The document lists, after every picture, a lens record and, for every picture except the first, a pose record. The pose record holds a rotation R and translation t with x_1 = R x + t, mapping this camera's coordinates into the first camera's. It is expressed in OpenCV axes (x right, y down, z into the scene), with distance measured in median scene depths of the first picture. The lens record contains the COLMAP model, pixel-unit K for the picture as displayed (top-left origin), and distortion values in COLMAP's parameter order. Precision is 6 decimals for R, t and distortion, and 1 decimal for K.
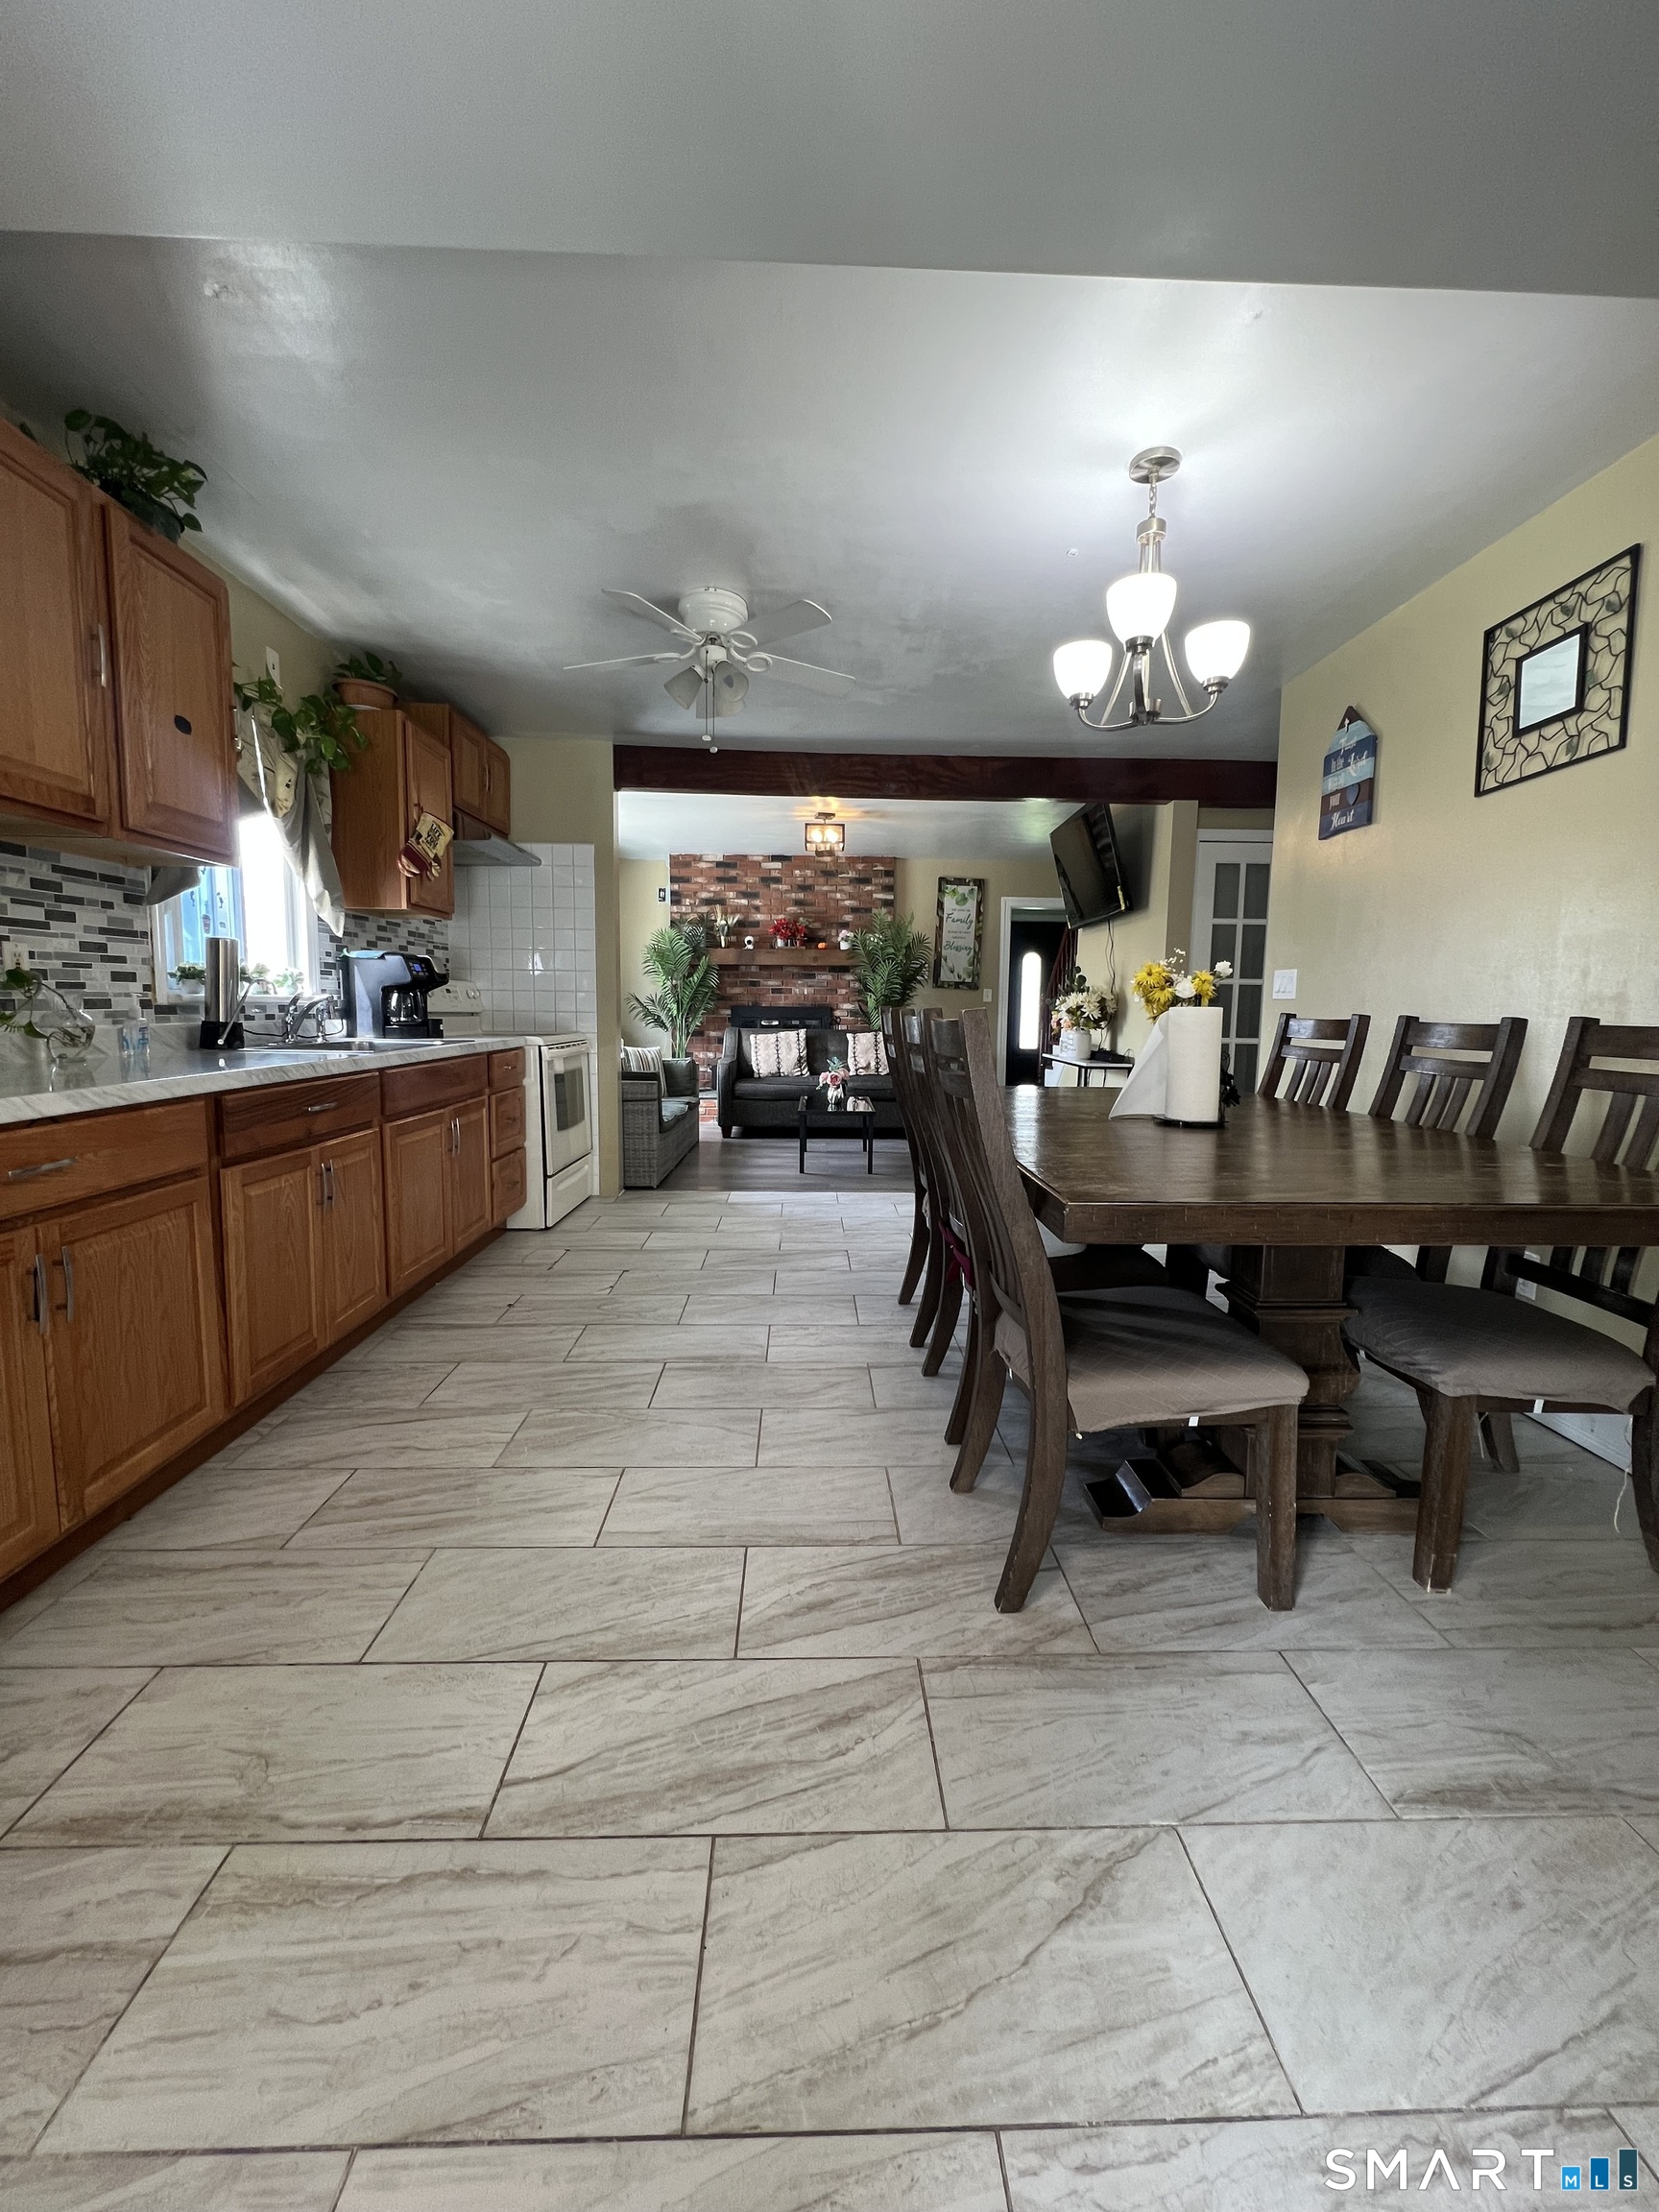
lens RADIAL K [[883.7, 0, 833.7], [0, 883.7, 1096.8], [0, 0, 1]] dist [0.000618, 0.000043]
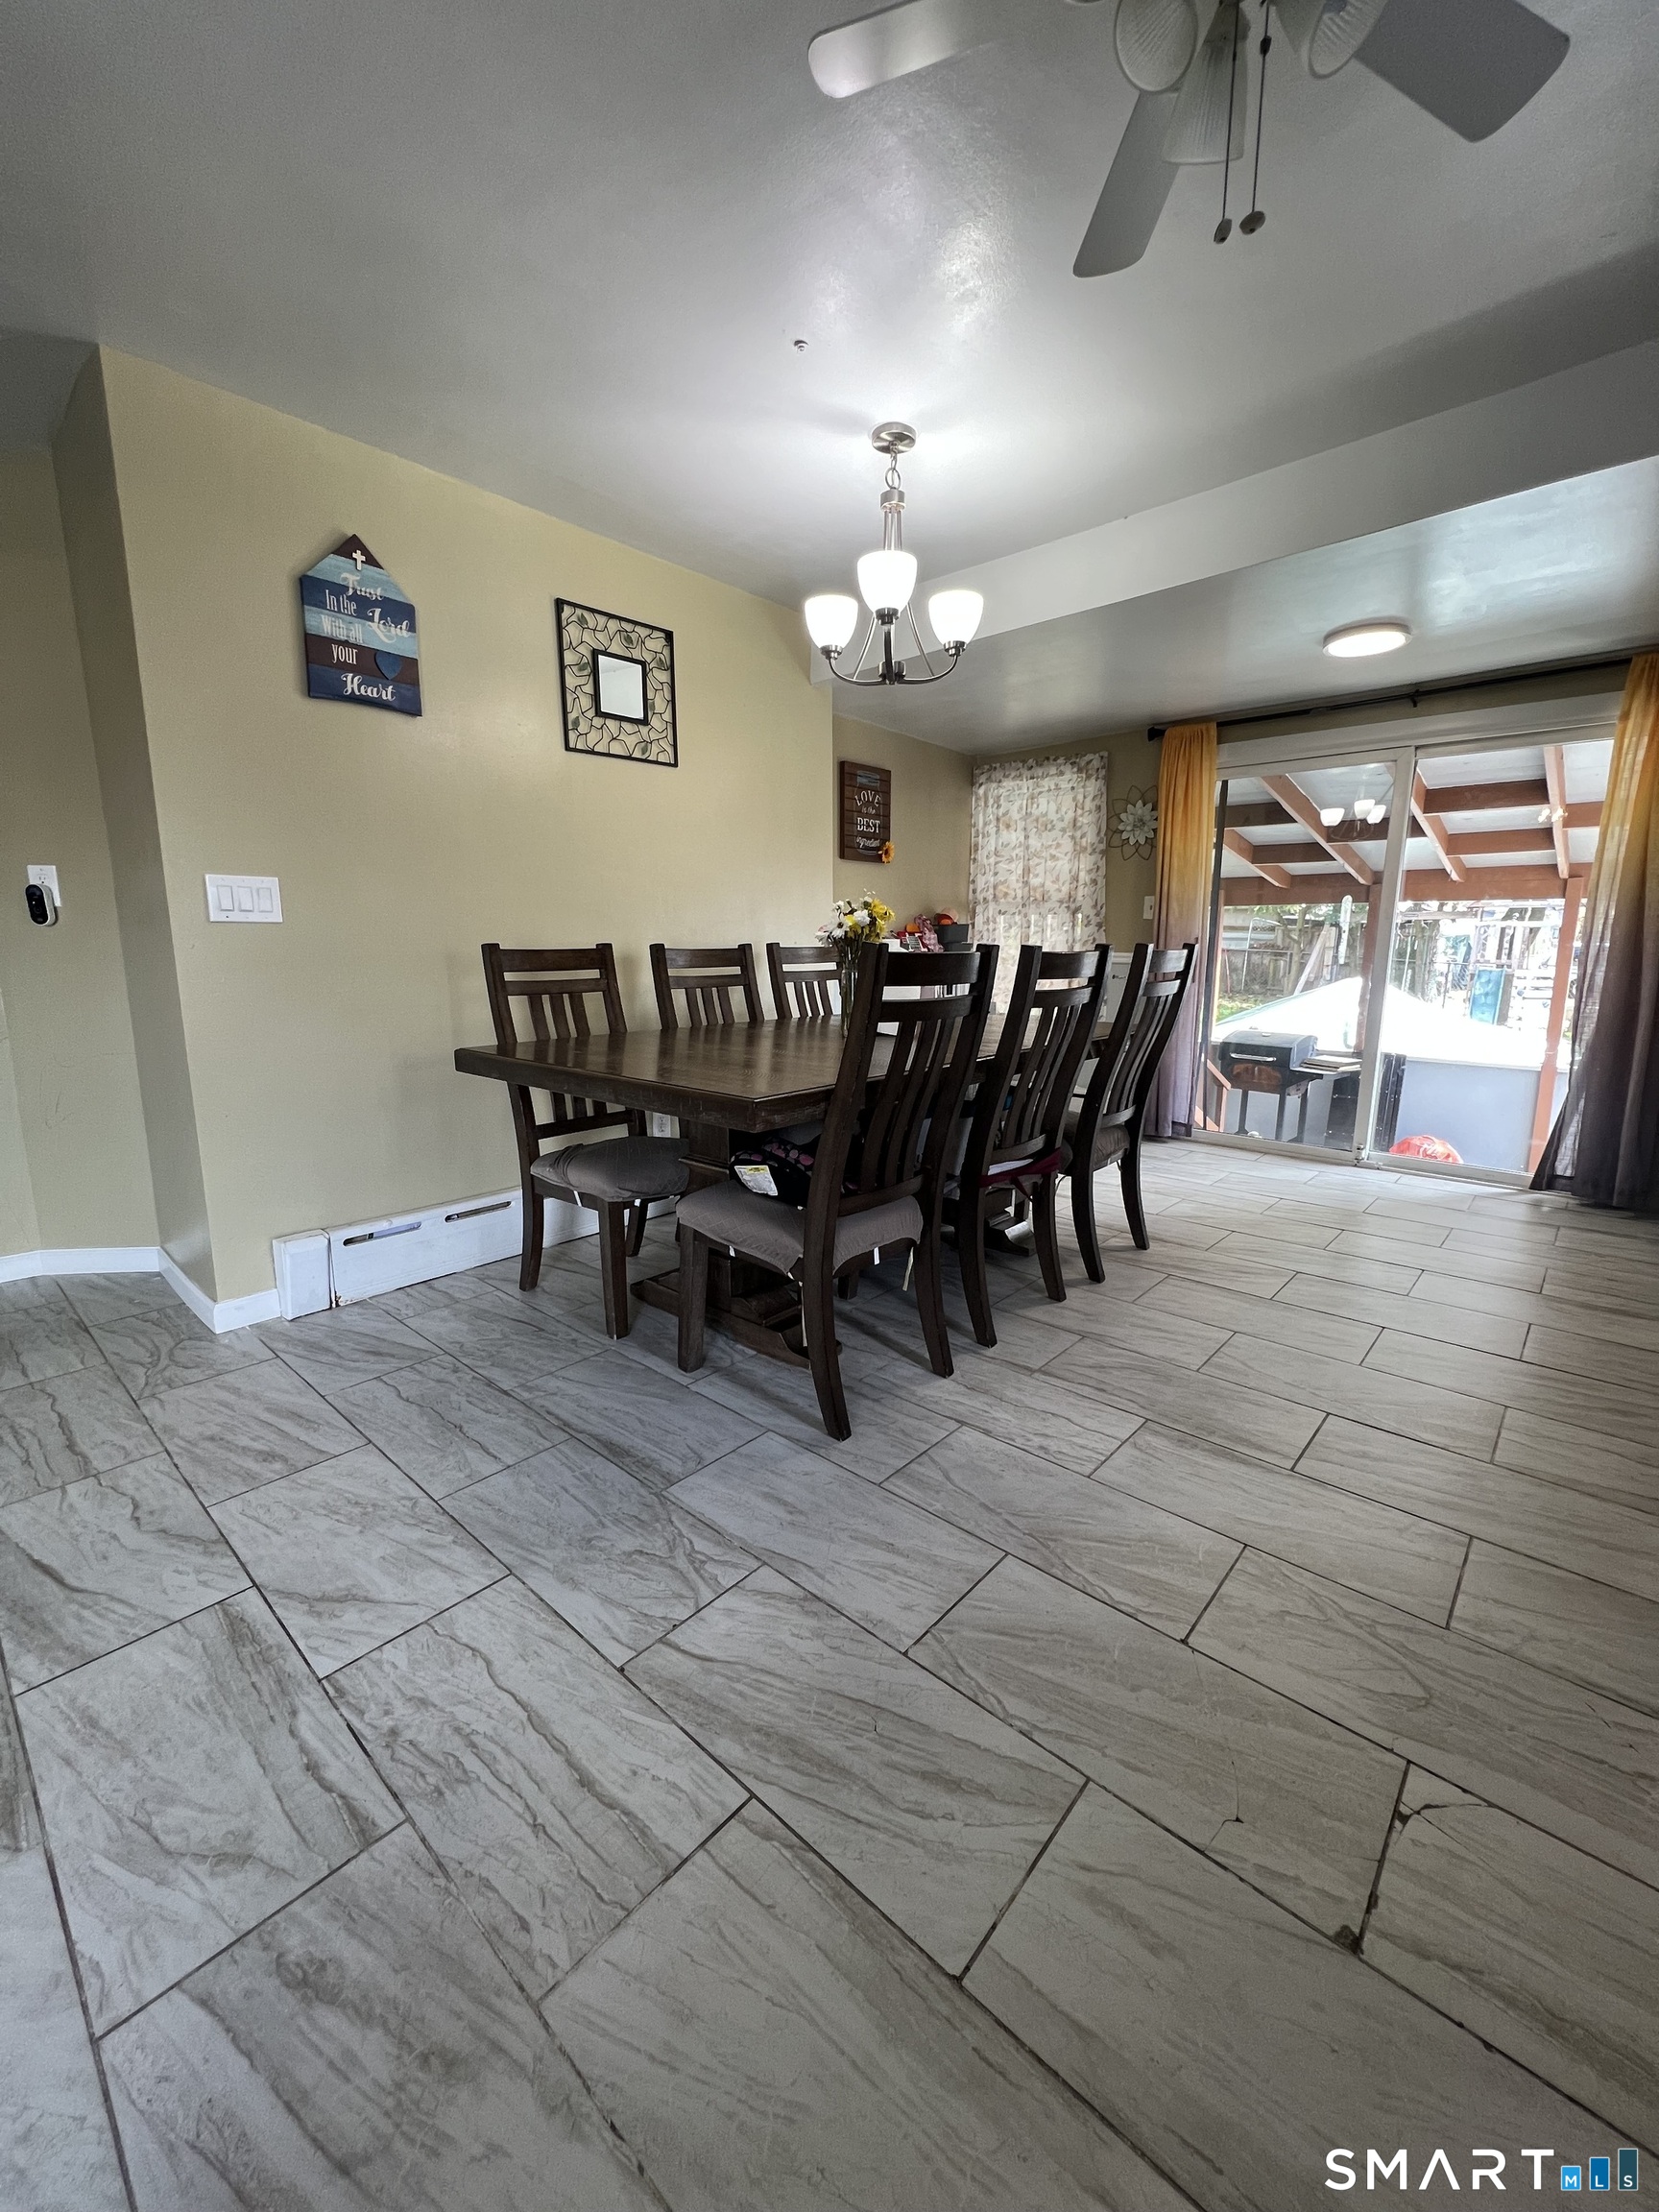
lens RADIAL K [[883.7, 0, 833.7], [0, 883.7, 1096.8], [0, 0, 1]] dist [0.000618, 0.000043]
pose [[-0.722825, -0.132504, 0.678209, -0.112523], [0.061958, 0.965064, 0.254582, -0.054805], [-0.688248, 0.226038, -0.689363, 0.516613]]
